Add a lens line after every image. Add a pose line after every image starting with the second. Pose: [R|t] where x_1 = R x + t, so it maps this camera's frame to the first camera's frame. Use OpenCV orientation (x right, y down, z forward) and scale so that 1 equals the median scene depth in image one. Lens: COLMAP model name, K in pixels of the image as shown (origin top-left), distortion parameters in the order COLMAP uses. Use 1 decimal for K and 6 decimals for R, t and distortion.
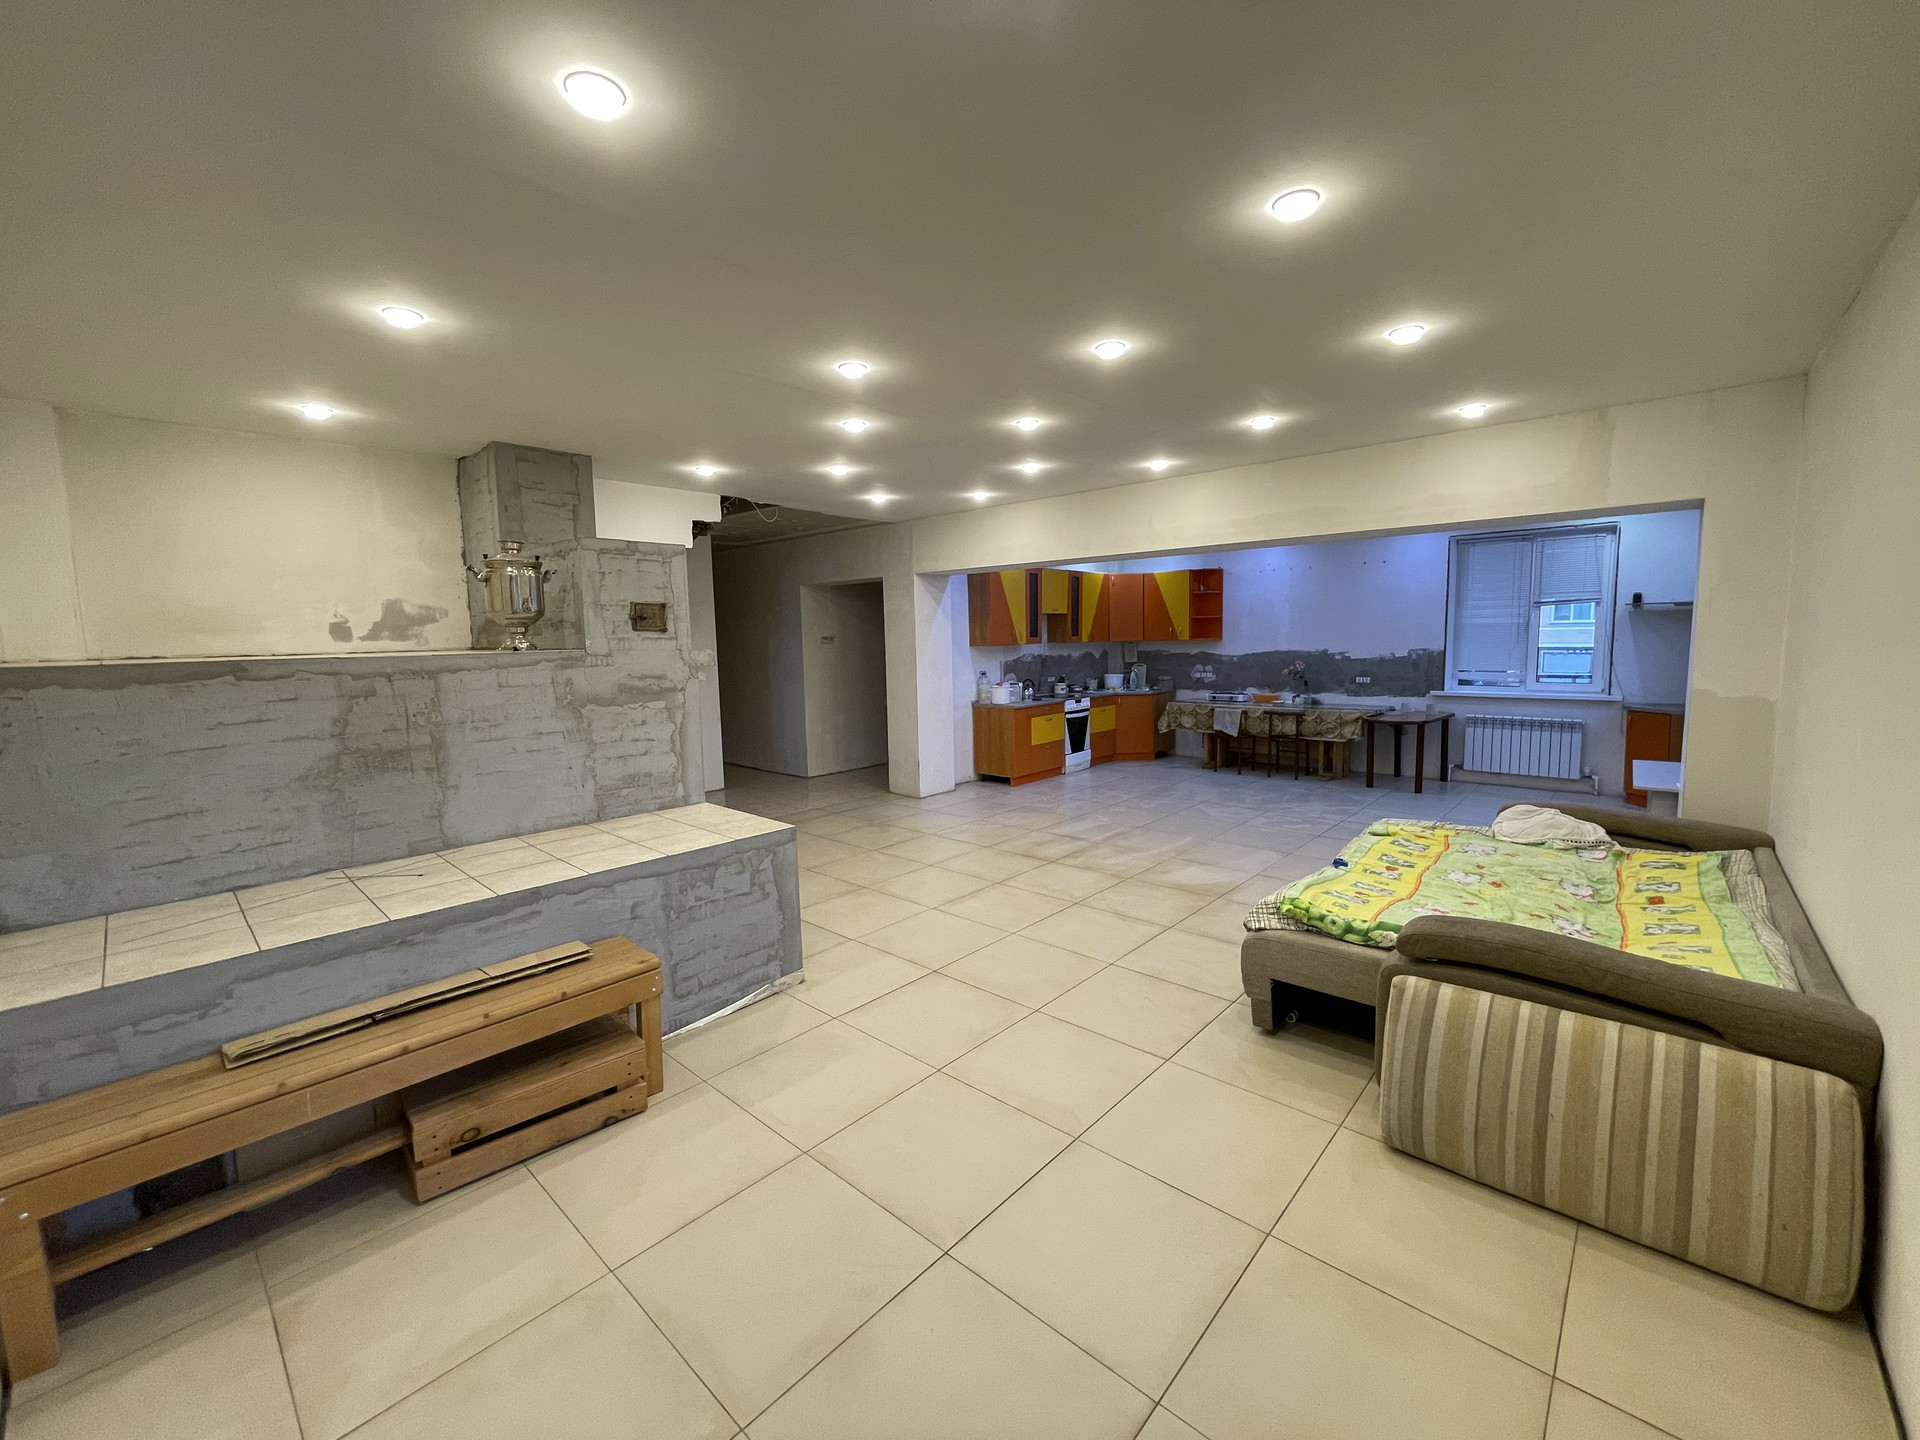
lens RADIAL K [[773.3, 0, 960.0], [0, 773.3, 720.0], [0, 0, 1]] dist [-0.002406, -0.000154]
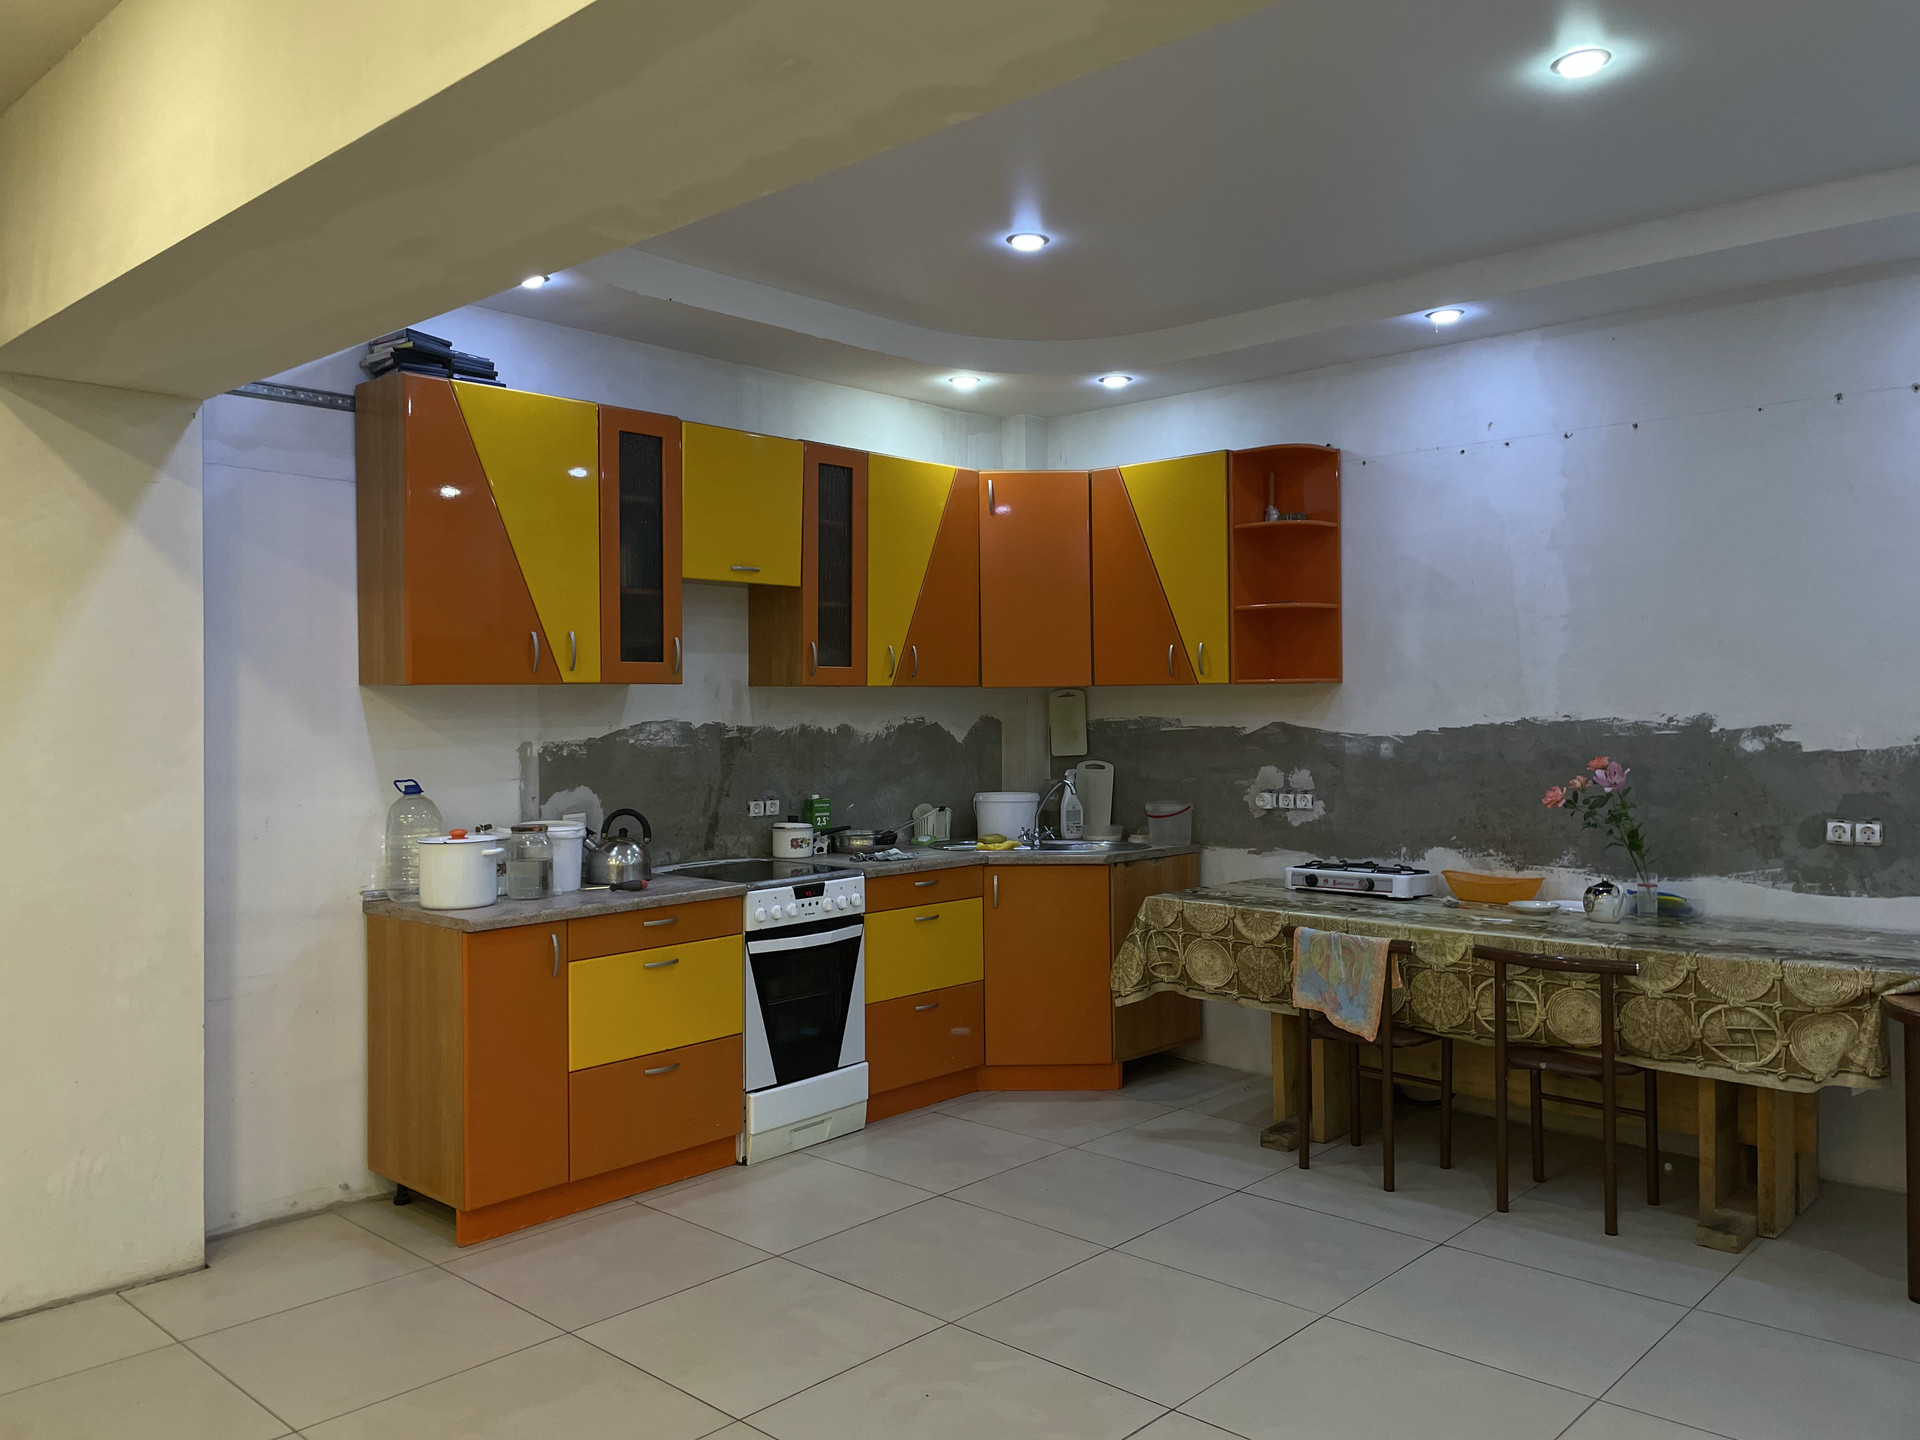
lens RADIAL K [[1453.8, 0, 961.3], [0, 1453.8, 712.9], [0, 0, 1]] dist [0.094104, -0.136308]
pose [[0.999877, 0.012841, -0.008985, 0.210052], [-0.013721, 0.994288, -0.105843, -0.032968], [0.007574, 0.105954, 0.994342, 0.467316]]
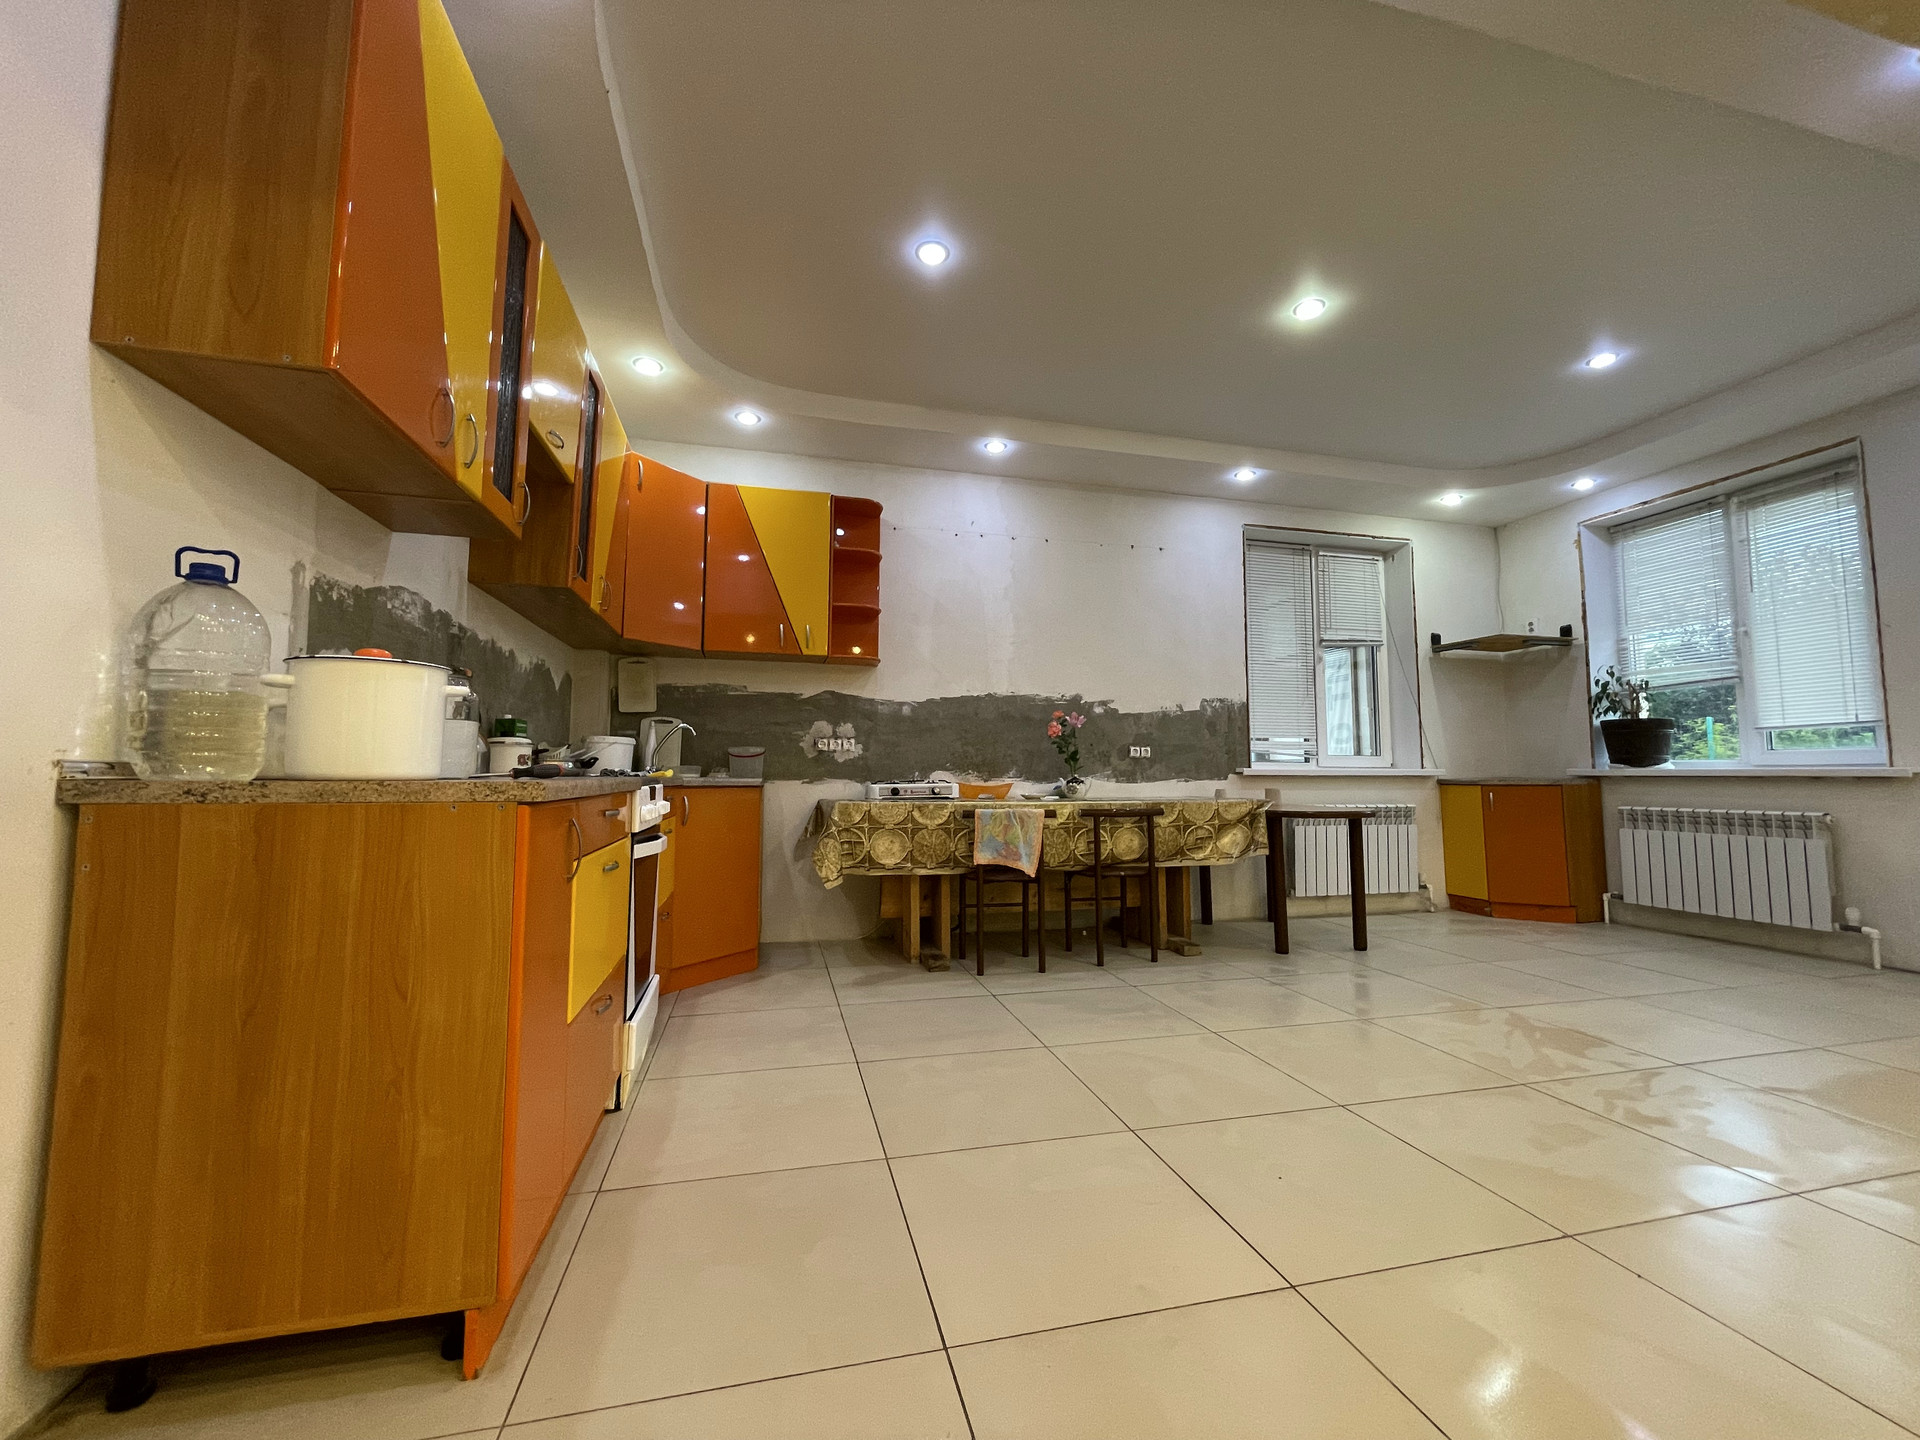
lens RADIAL K [[773.3, 0, 960.0], [0, 773.3, 720.0], [0, 0, 1]] dist [-0.002406, -0.000154]
pose [[0.555304, 0.082463, 0.827549, -0.006474], [0.077884, 0.985542, -0.150468, -0.001277], [-0.827993, 0.148008, 0.540853, 0.763458]]
